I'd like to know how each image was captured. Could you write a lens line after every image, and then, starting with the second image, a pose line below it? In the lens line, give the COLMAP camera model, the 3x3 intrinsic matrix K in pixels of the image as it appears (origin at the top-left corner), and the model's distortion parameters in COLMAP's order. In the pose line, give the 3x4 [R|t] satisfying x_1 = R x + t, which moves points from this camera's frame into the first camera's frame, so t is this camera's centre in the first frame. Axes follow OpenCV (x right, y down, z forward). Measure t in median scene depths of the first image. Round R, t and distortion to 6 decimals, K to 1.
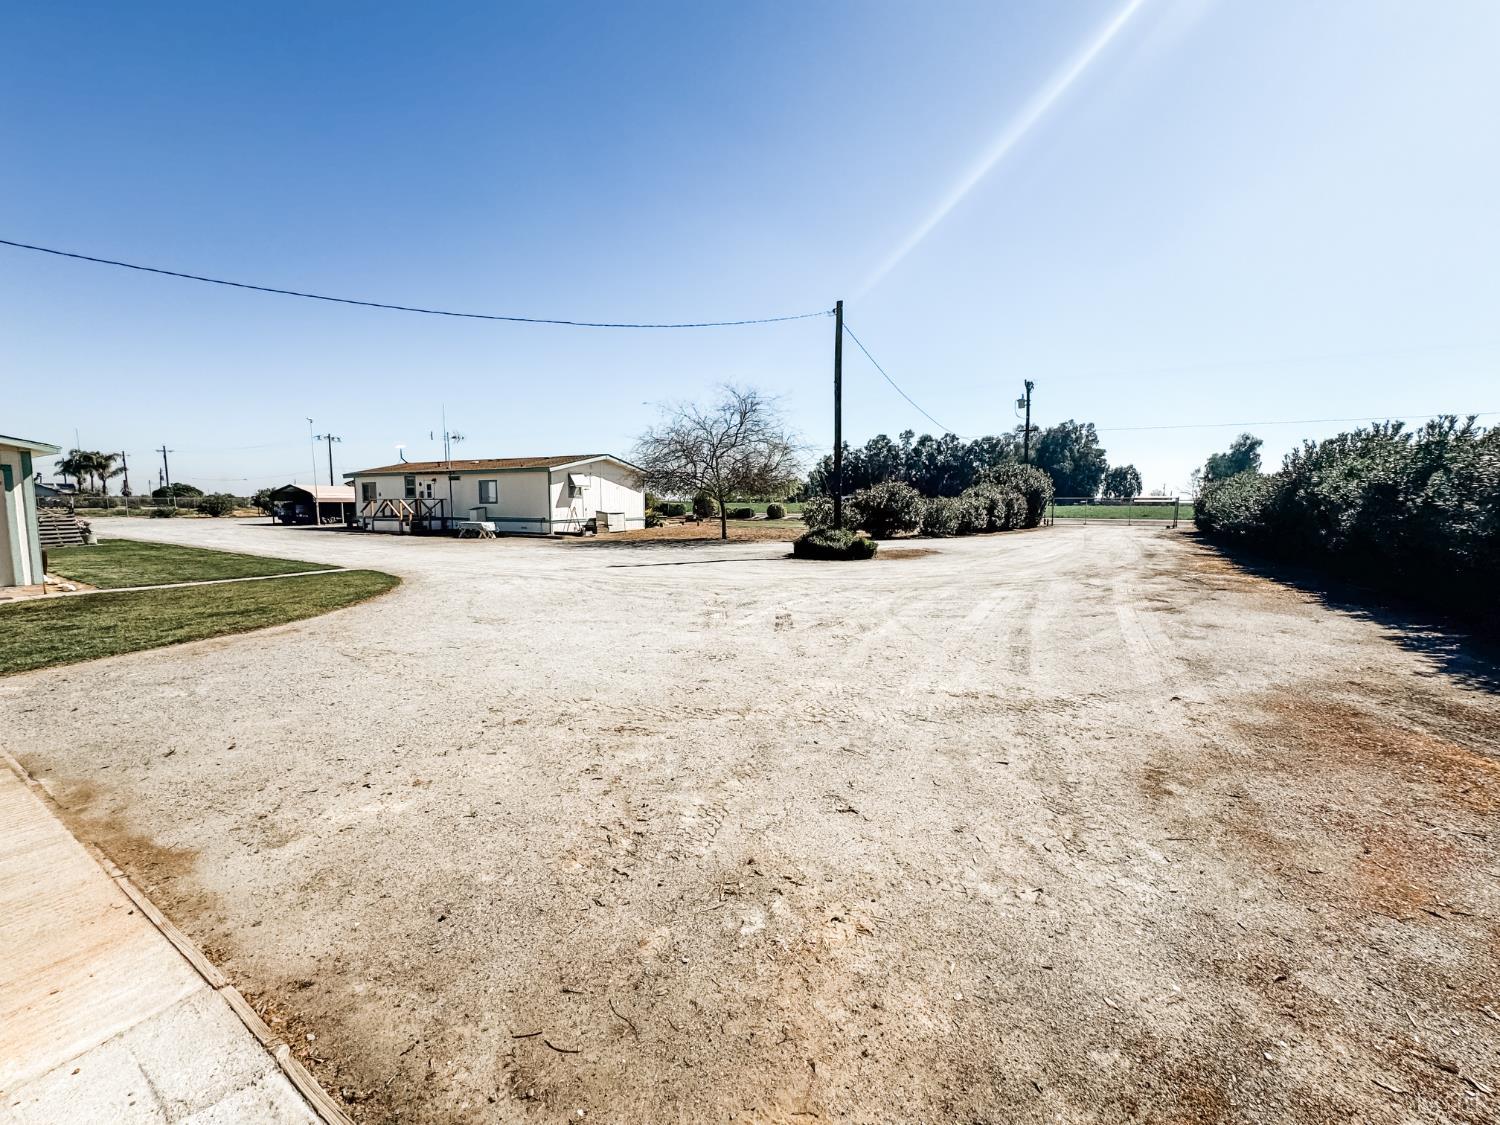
lens RADIAL K [[600.8, 0, 752.0], [0, 600.8, 561.3], [0, 0, 1]] dist [-0.005486, 0.000961]
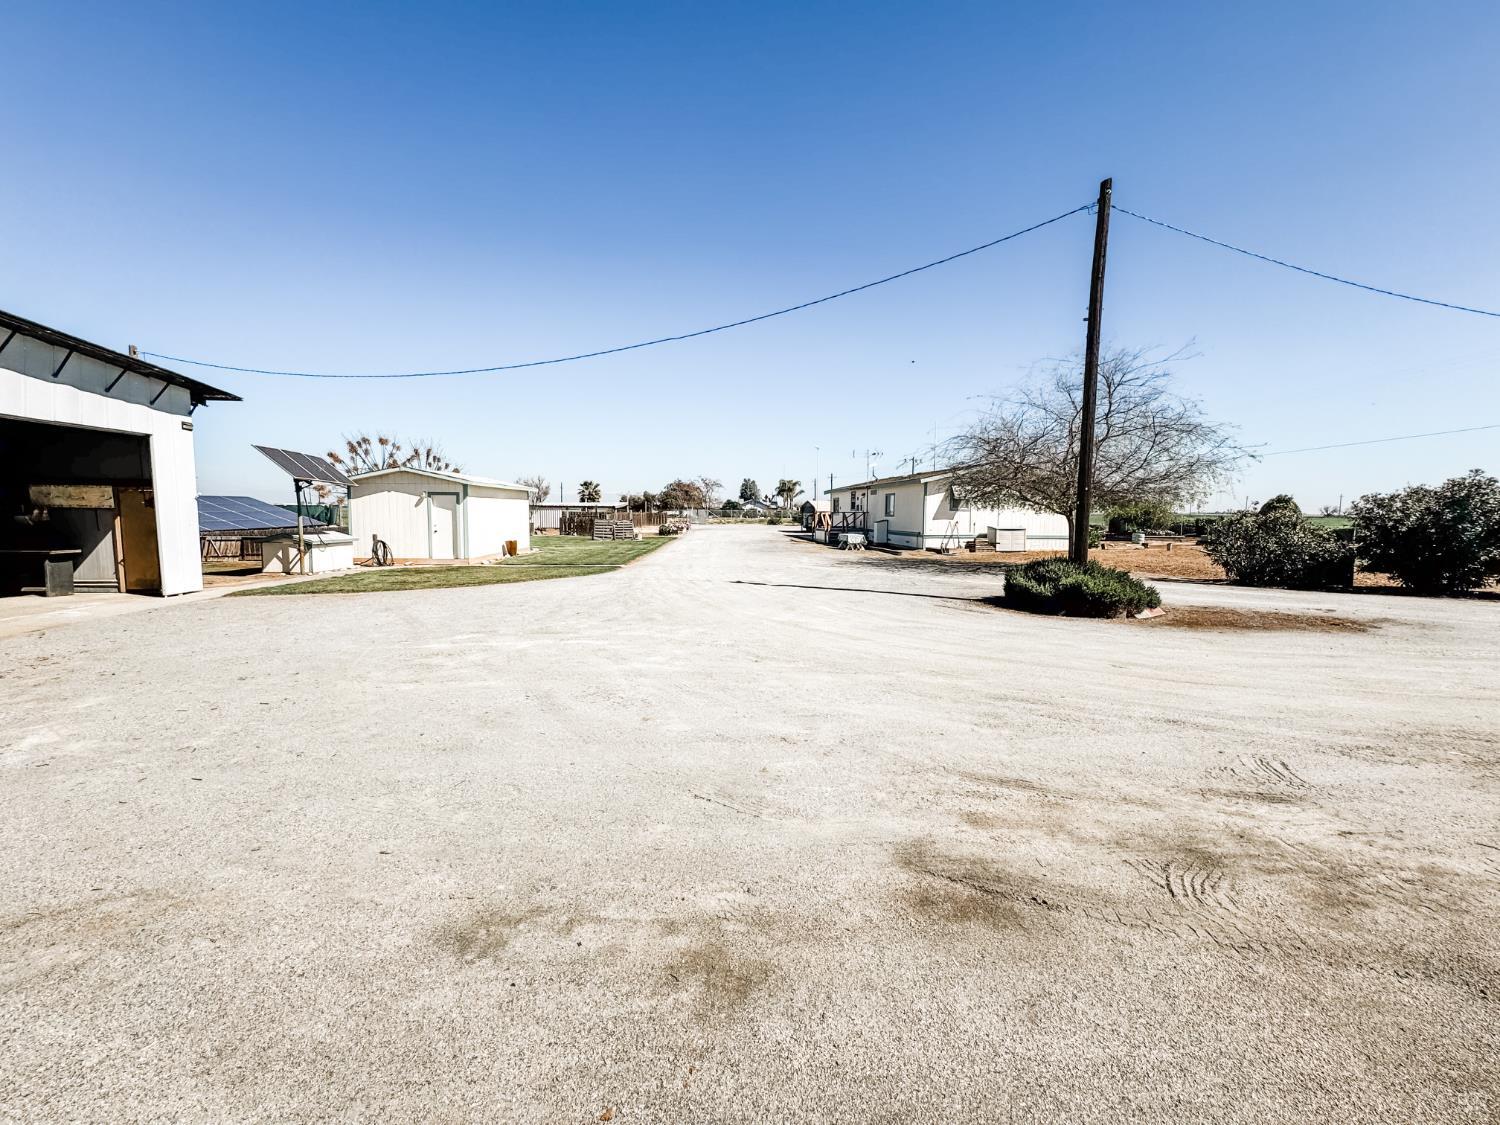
lens RADIAL K [[600.8, 0, 750.4], [0, 600.8, 570.2], [0, 0, 1]] dist [-0.005486, 0.000961]
pose [[0.577186, 0.080199, -0.812665, 0.254970], [-0.087020, 0.995540, 0.036441, -0.021895], [0.811963, 0.049685, 0.581591, 0.216624]]
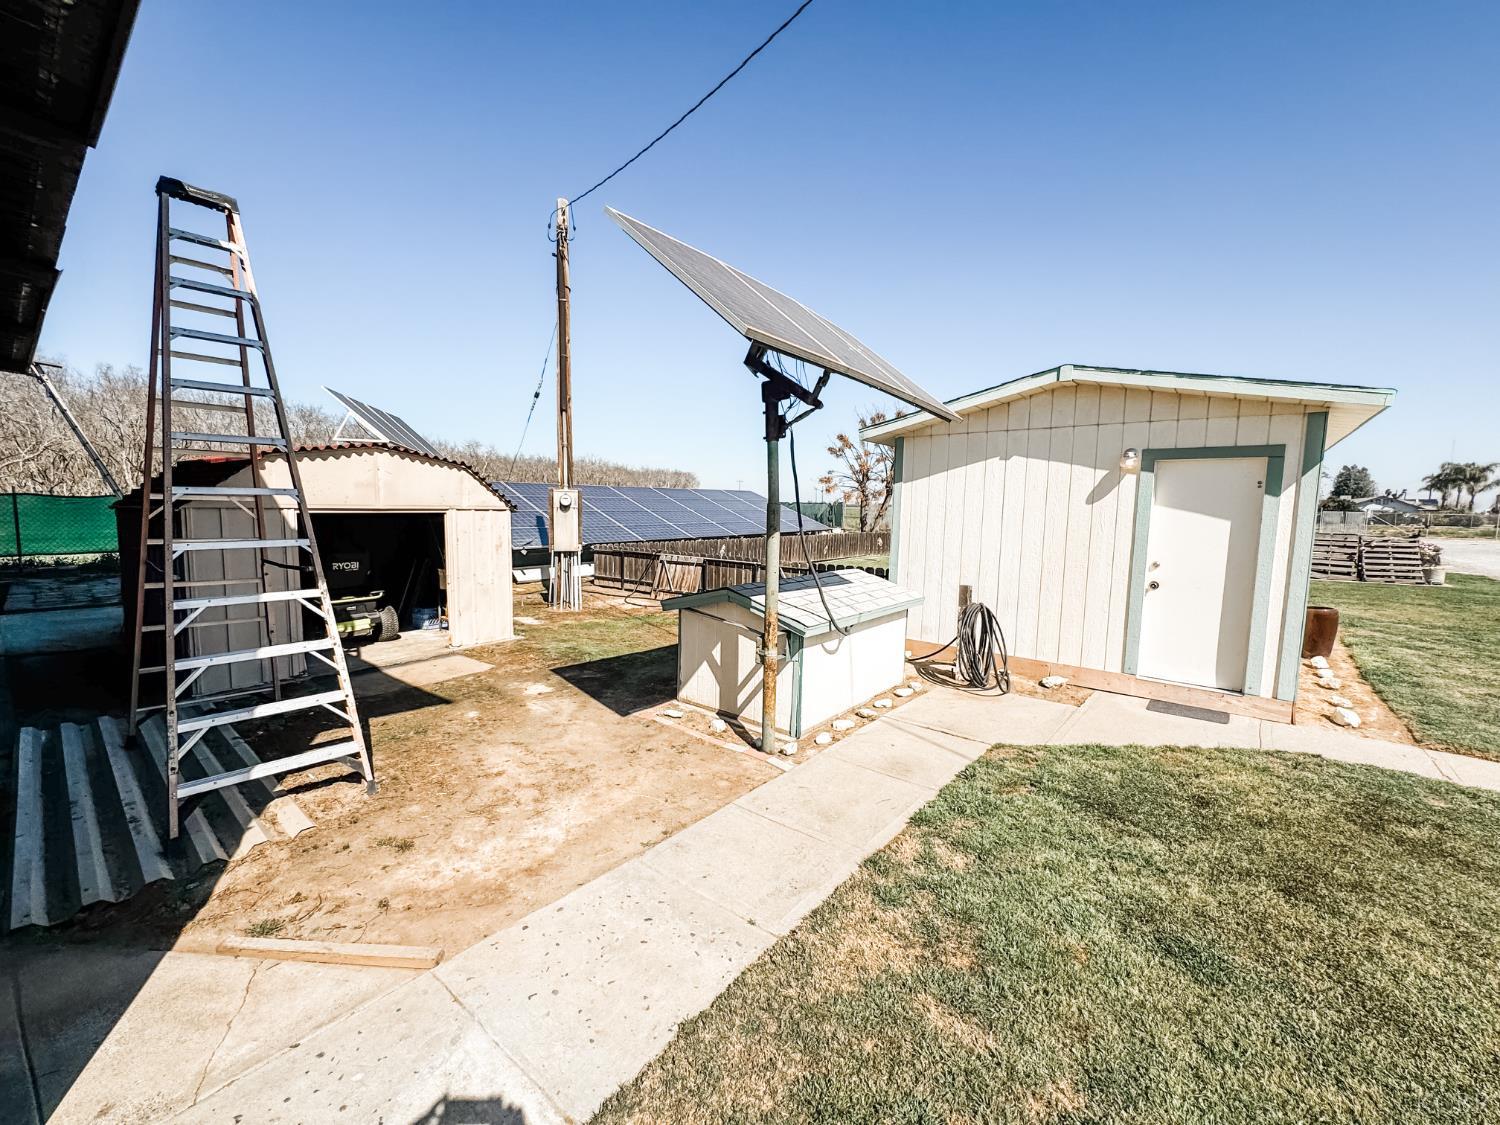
lens RADIAL K [[600.8, 0, 746.0], [0, 600.8, 565.1], [0, 0, 1]] dist [-0.005486, 0.000961]
pose [[-0.129671, 0.092946, -0.987191, -0.230846], [-0.113554, 0.987655, 0.107906, -0.022721], [0.985033, 0.126092, -0.117515, 0.210540]]
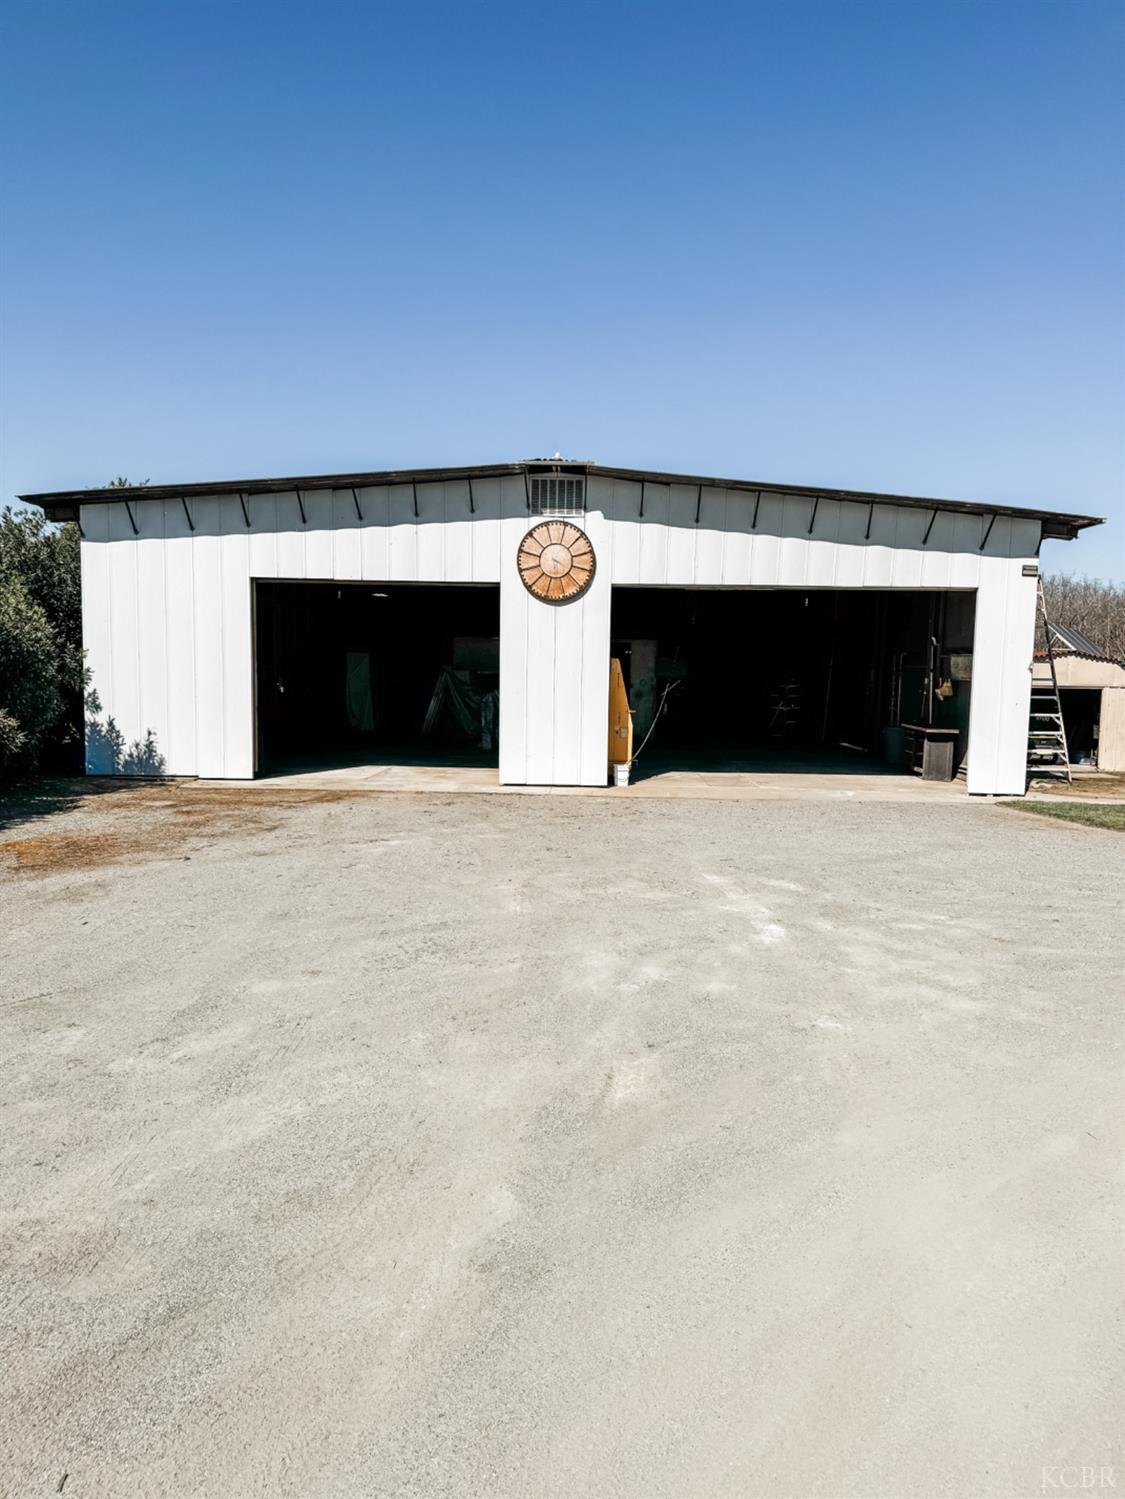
lens RADIAL K [[1049.2, 0, 566.4], [0, 1049.2, 752.0], [0, 0, 1]] dist [0.029462, -0.002489]
pose [[-0.865885, 0.022344, -0.499745, 0.171183], [-0.067604, 0.984611, 0.161157, -0.049276], [0.495655, 0.173328, -0.851049, 0.467069]]
